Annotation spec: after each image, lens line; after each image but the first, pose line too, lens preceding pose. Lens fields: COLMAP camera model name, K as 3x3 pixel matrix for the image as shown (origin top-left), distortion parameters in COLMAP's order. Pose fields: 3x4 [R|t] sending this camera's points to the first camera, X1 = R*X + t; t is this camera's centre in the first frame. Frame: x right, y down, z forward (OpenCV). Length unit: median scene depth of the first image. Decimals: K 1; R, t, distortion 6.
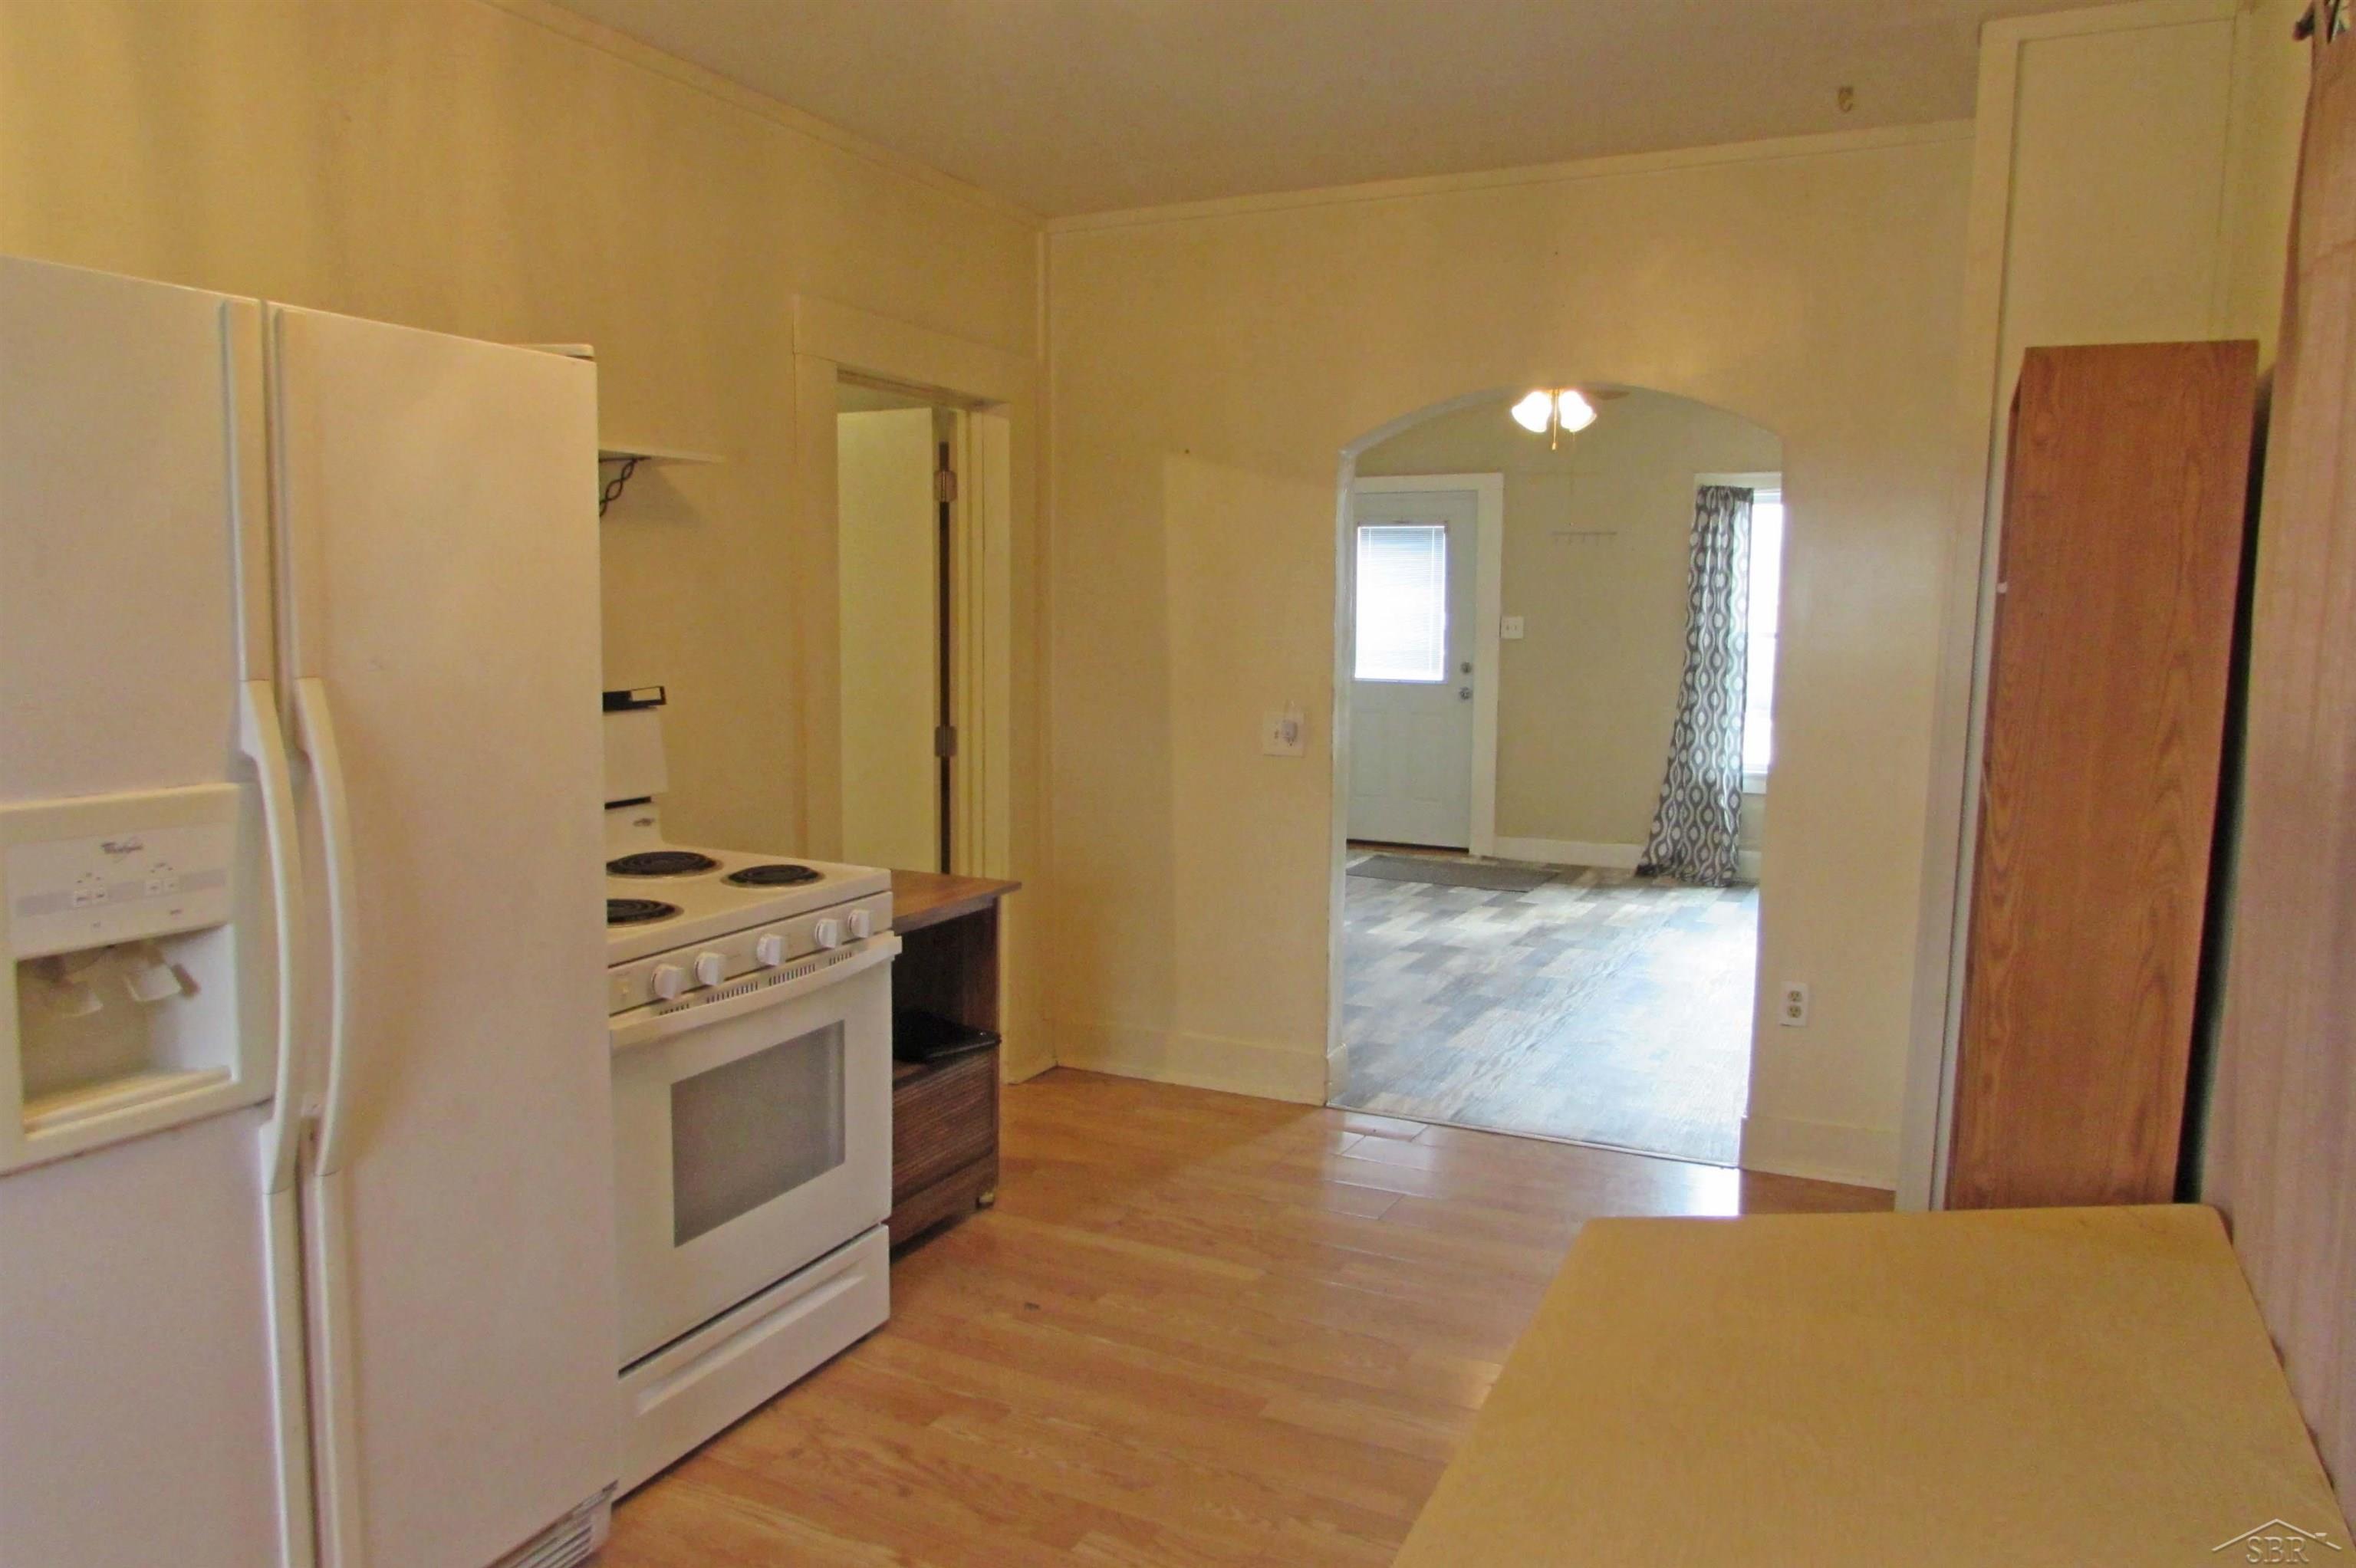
lens RADIAL K [[1674.5, 0, 1170.5], [0, 1674.5, 805.8], [0, 0, 1]] dist [-0.030575, 0.006852]
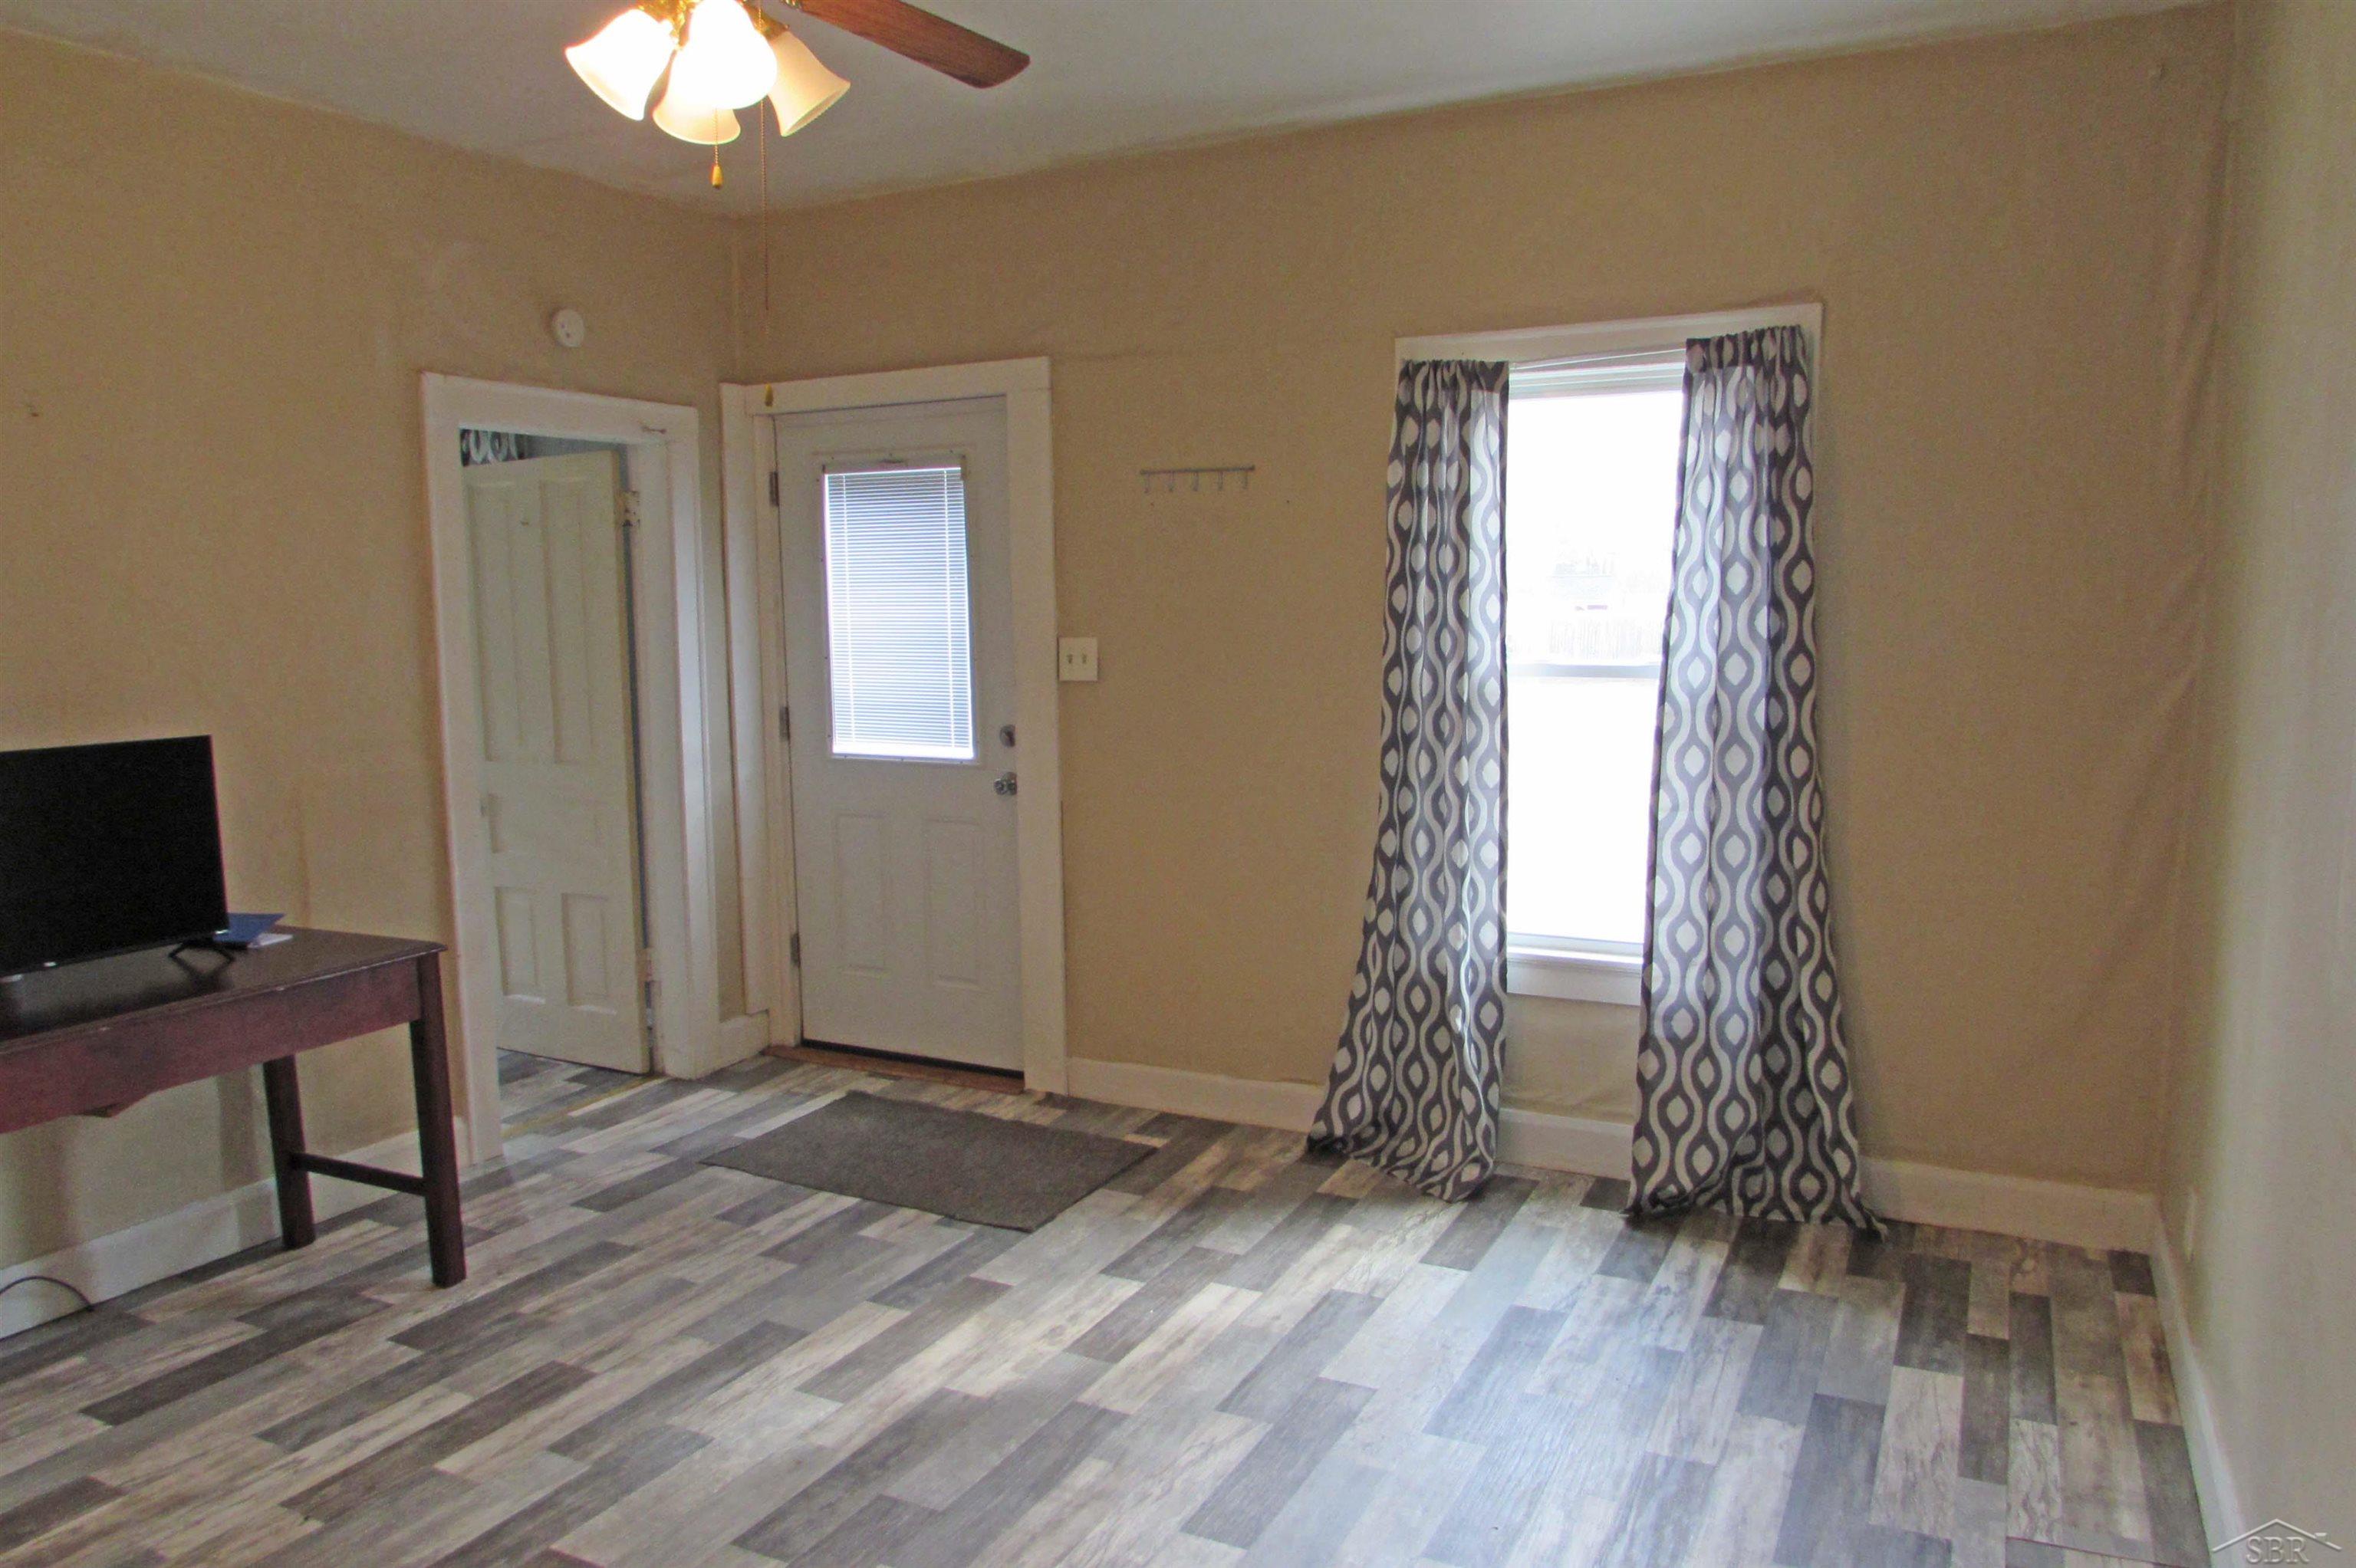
lens RADIAL K [[1674.5, 0, 1150.1], [0, 1674.5, 800.8], [0, 0, 1]] dist [-0.030575, 0.006852]
pose [[0.999537, -0.019181, -0.023631, 0.250734], [0.019352, 0.999788, 0.007028, -0.069796], [0.023491, -0.007482, 0.999696, 0.510616]]
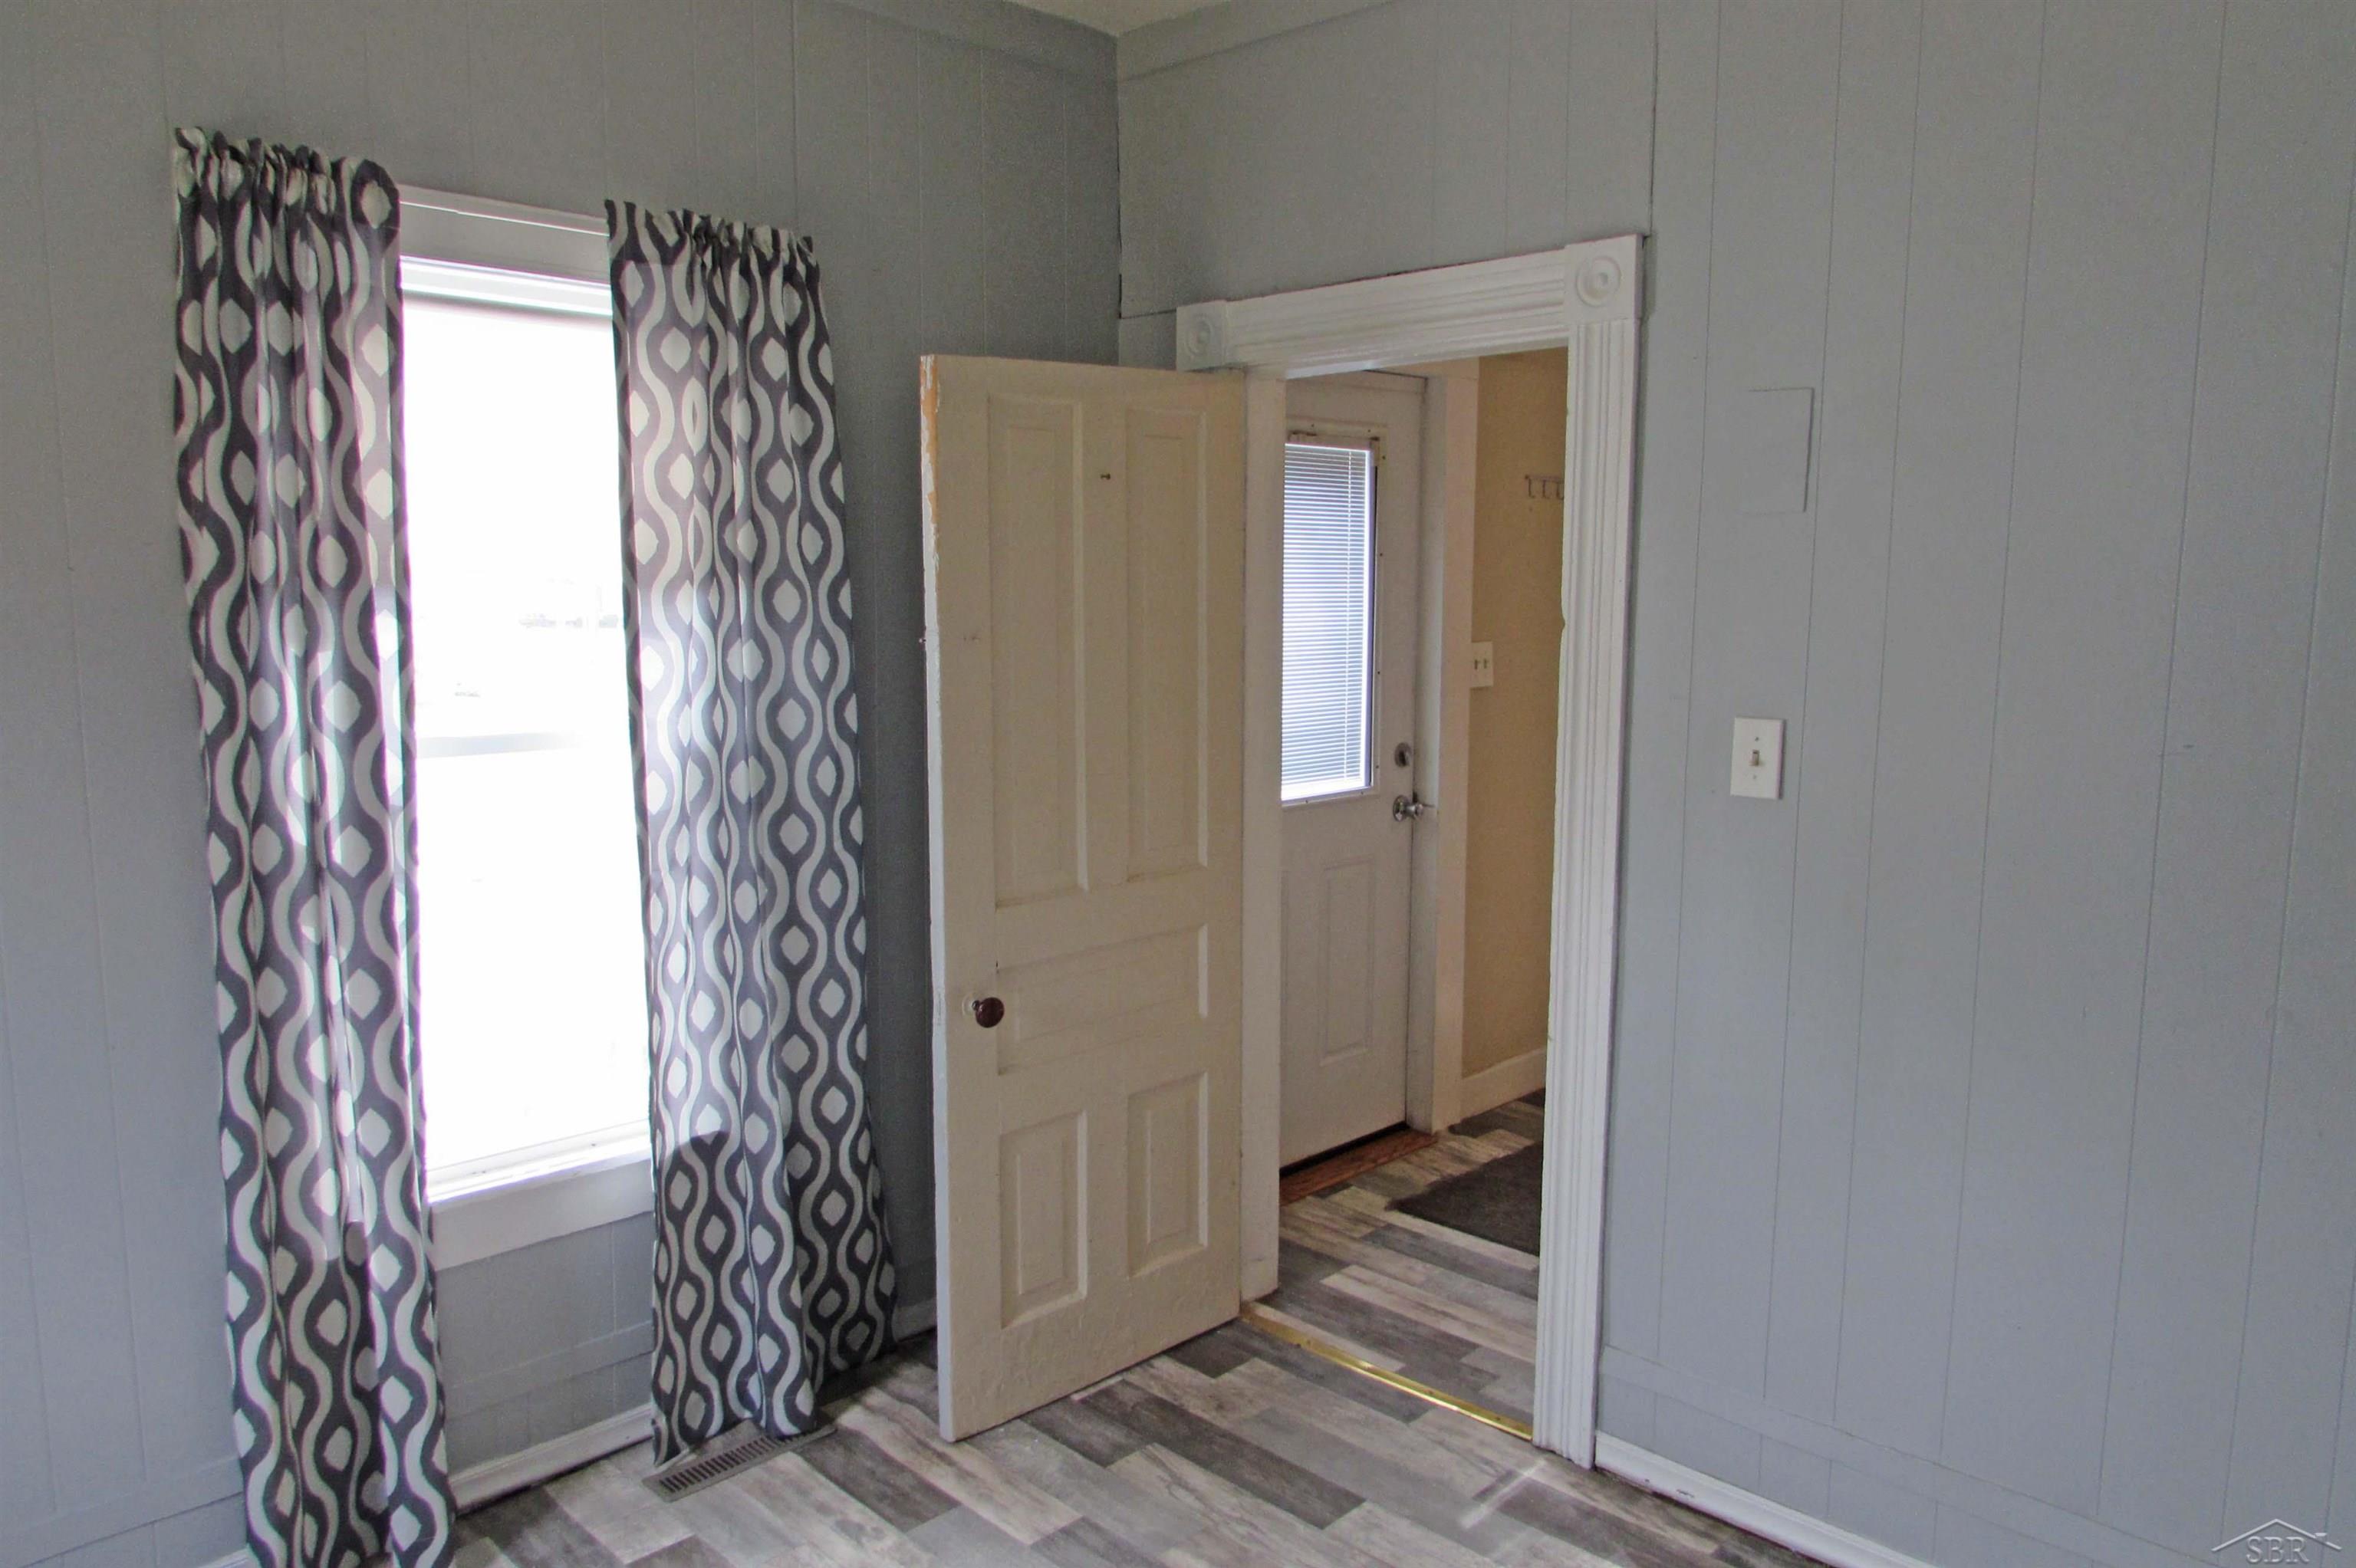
lens RADIAL K [[1674.5, 0, 1185.5], [0, 1674.5, 782.1], [0, 0, 1]] dist [-0.030575, 0.006852]
pose [[0.310867, -0.132929, 0.941112, -0.310391], [0.115163, 0.988144, 0.101531, -0.139820], [-0.943451, 0.076818, 0.322490, 0.974484]]
